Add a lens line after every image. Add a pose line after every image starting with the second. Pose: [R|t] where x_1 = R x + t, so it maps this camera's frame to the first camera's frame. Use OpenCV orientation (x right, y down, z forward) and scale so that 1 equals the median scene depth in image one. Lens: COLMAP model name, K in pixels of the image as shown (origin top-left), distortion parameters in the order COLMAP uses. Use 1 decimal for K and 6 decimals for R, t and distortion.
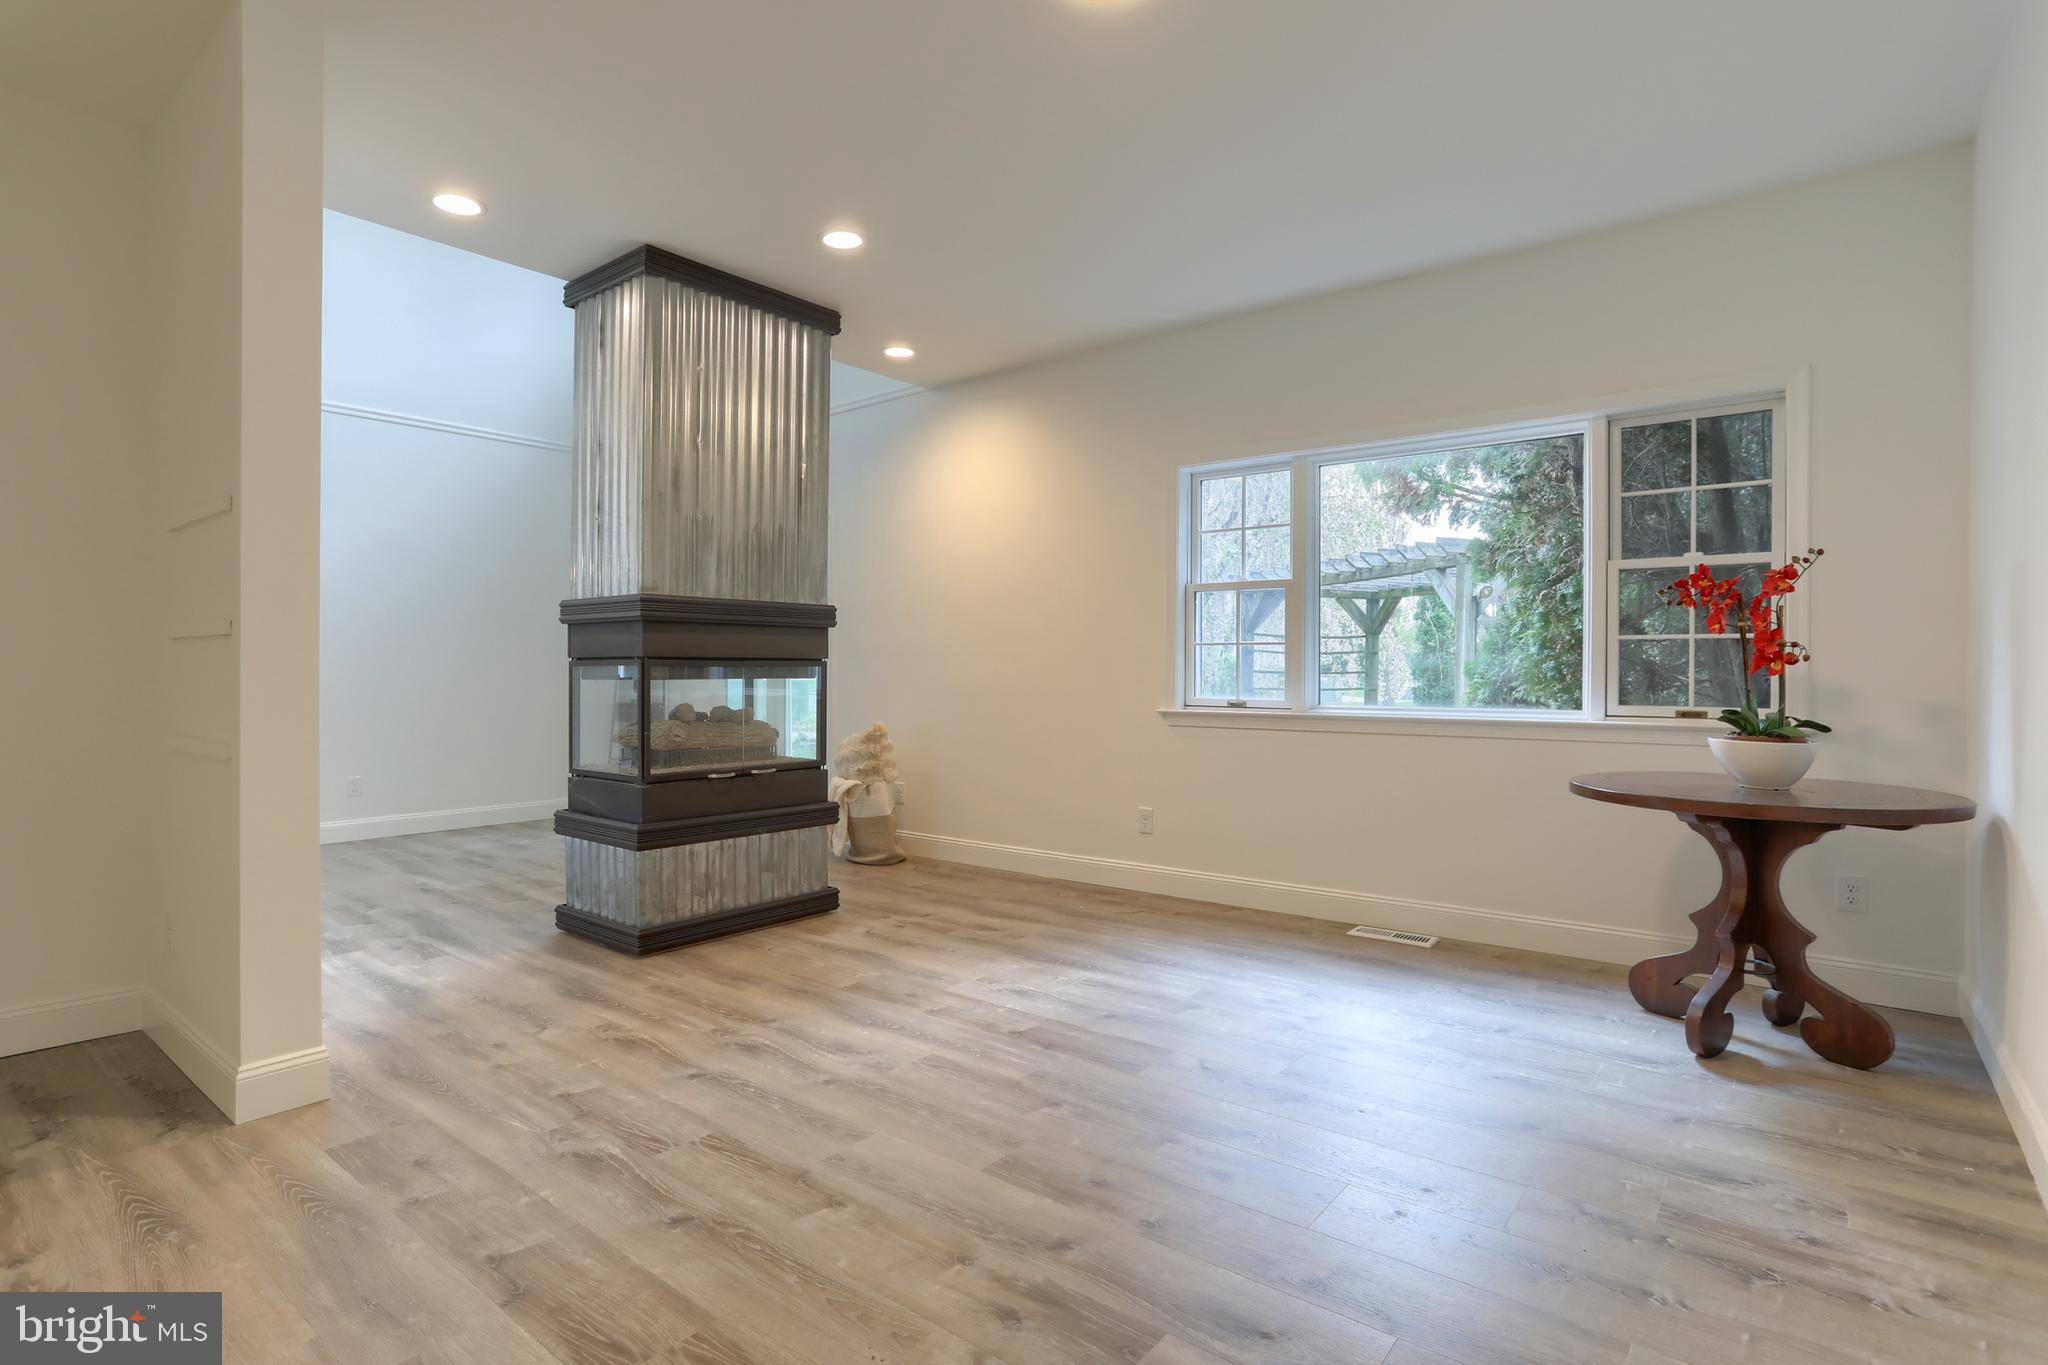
lens RADIAL K [[1019.5, 0, 1033.0], [0, 1019.5, 671.5], [0, 0, 1]] dist [-0.051241, 0.027803]
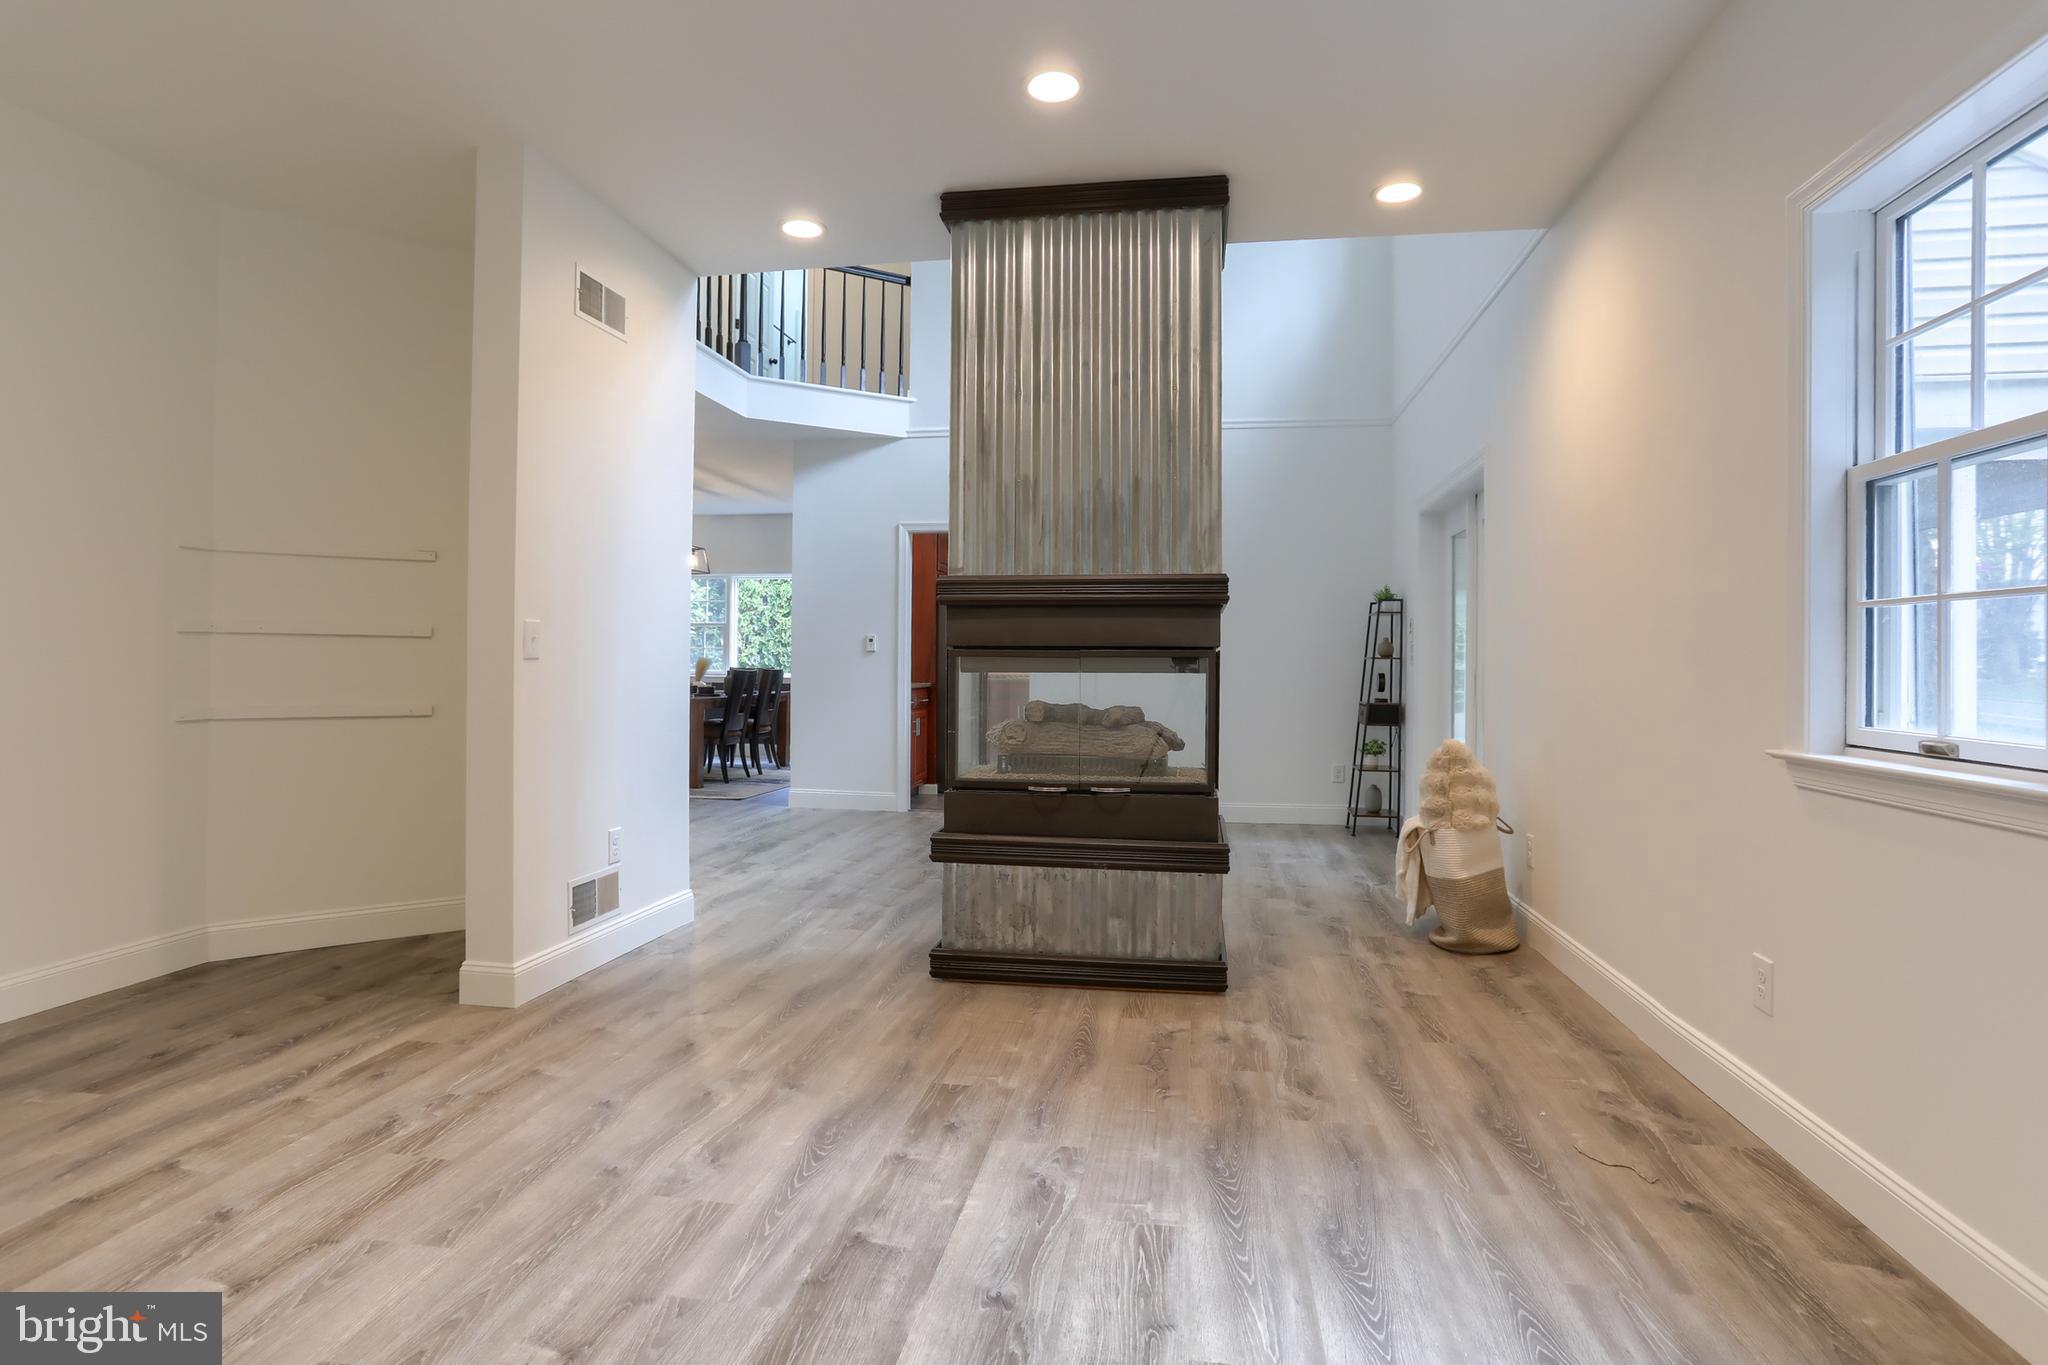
lens RADIAL K [[1043.4, 0, 1026.0], [0, 1043.4, 642.9], [0, 0, 1]] dist [-0.034733, 0.018494]
pose [[0.483118, -0.015878, -0.875411, 0.502398], [-0.008893, 0.999695, -0.023040, 0.003756], [0.875510, 0.018916, 0.482830, 0.659058]]
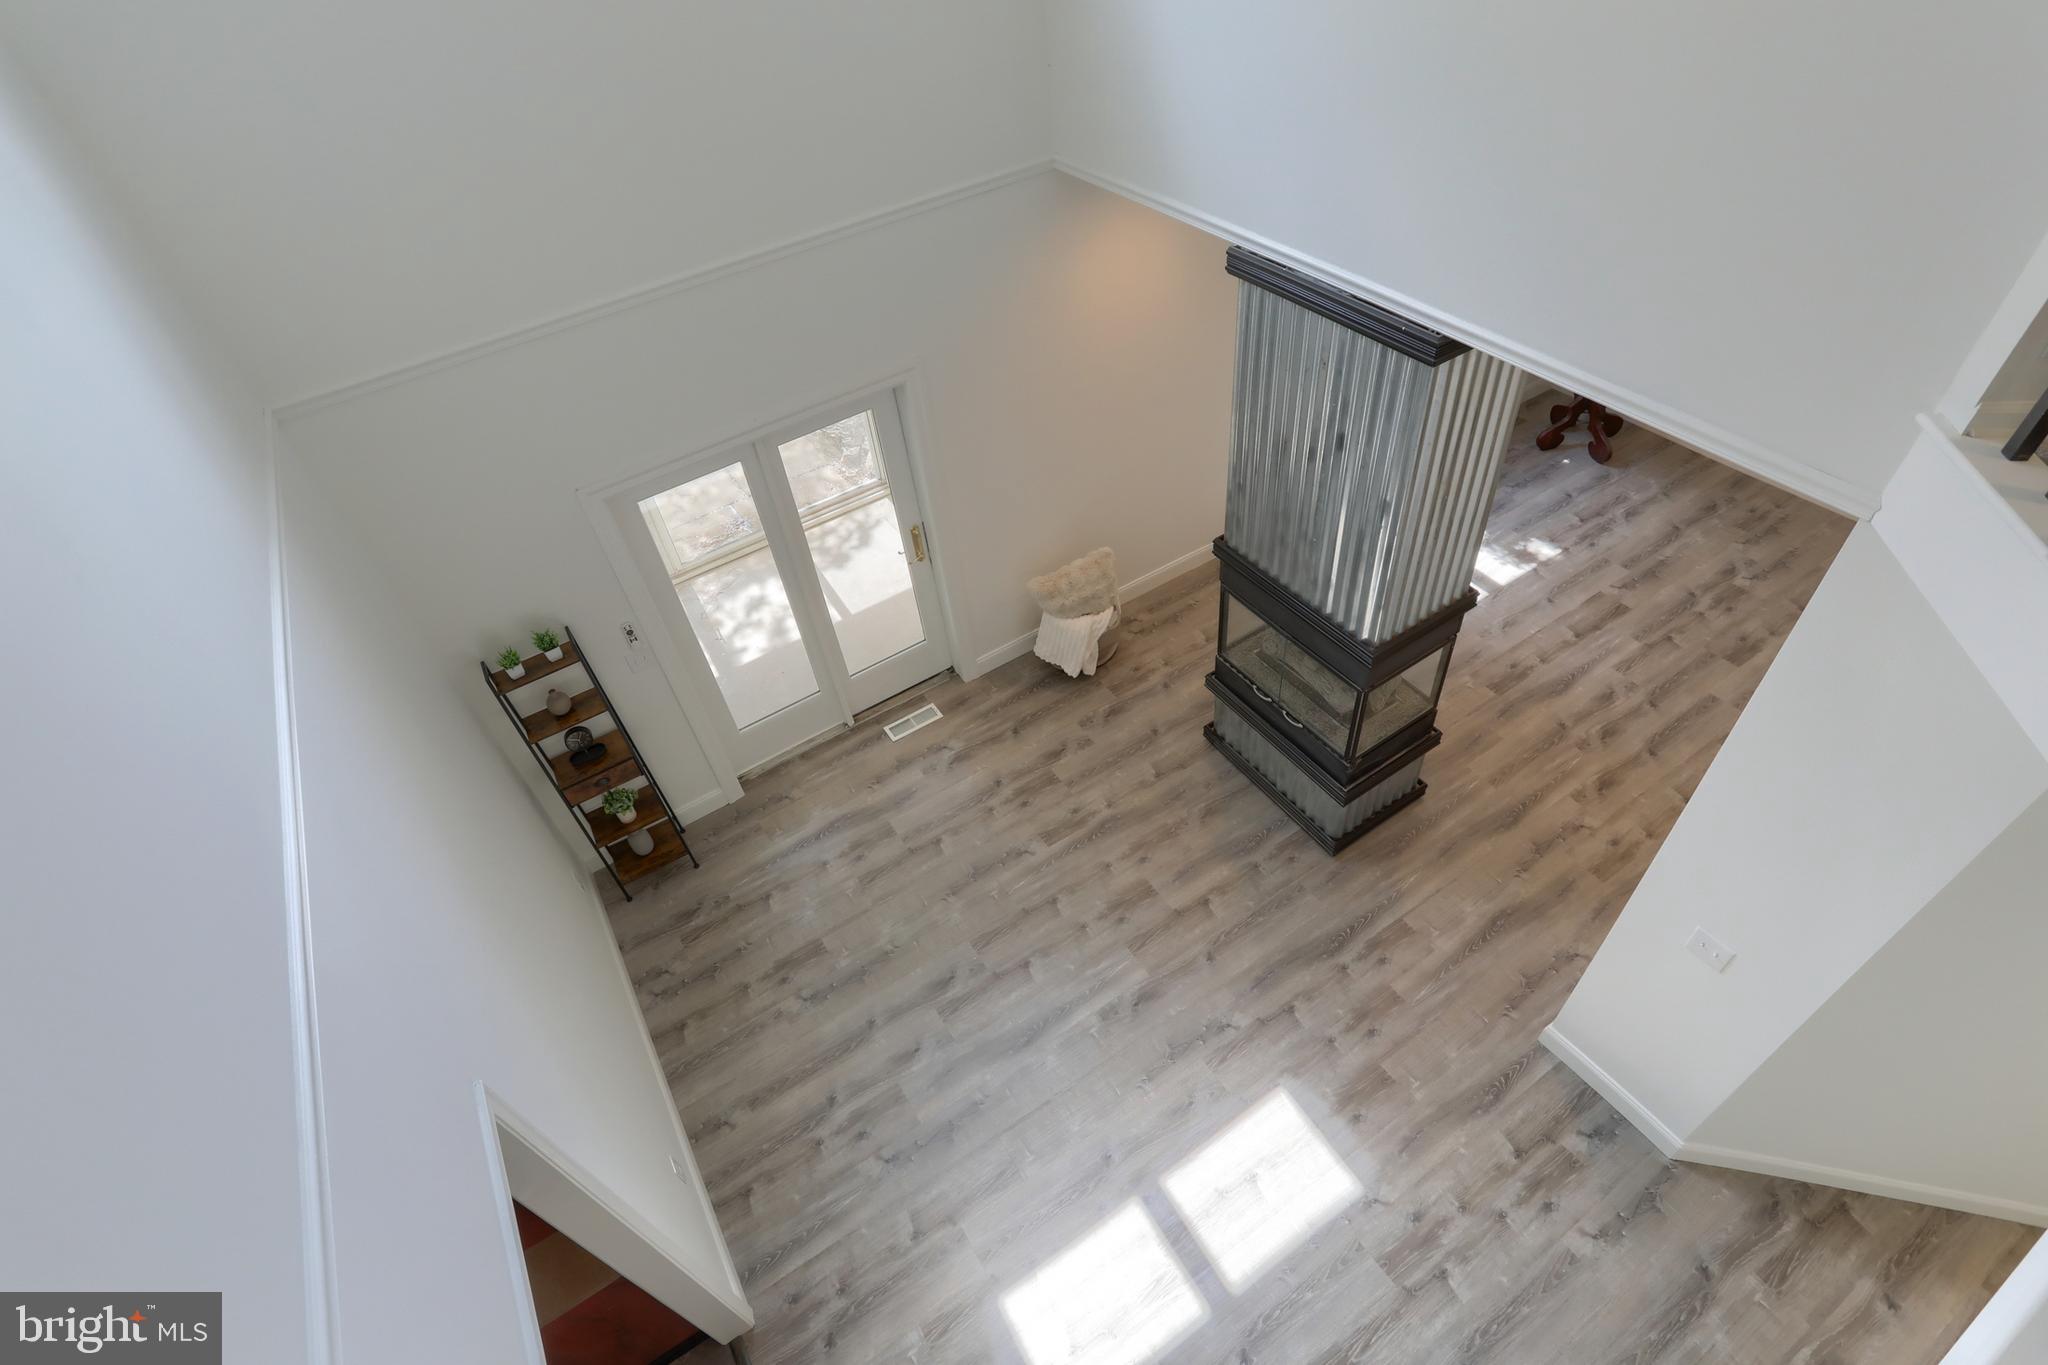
lens RADIAL K [[983.0, 0, 1033.0], [0, 983.0, 673.0], [0, 0, 1]] dist [-0.047678, 0.015224]
pose [[0.330702, -0.687002, 0.647043, -1.390528], [0.097843, 0.706884, 0.700530, -0.864219], [-0.938649, -0.168358, 0.300986, 1.199332]]
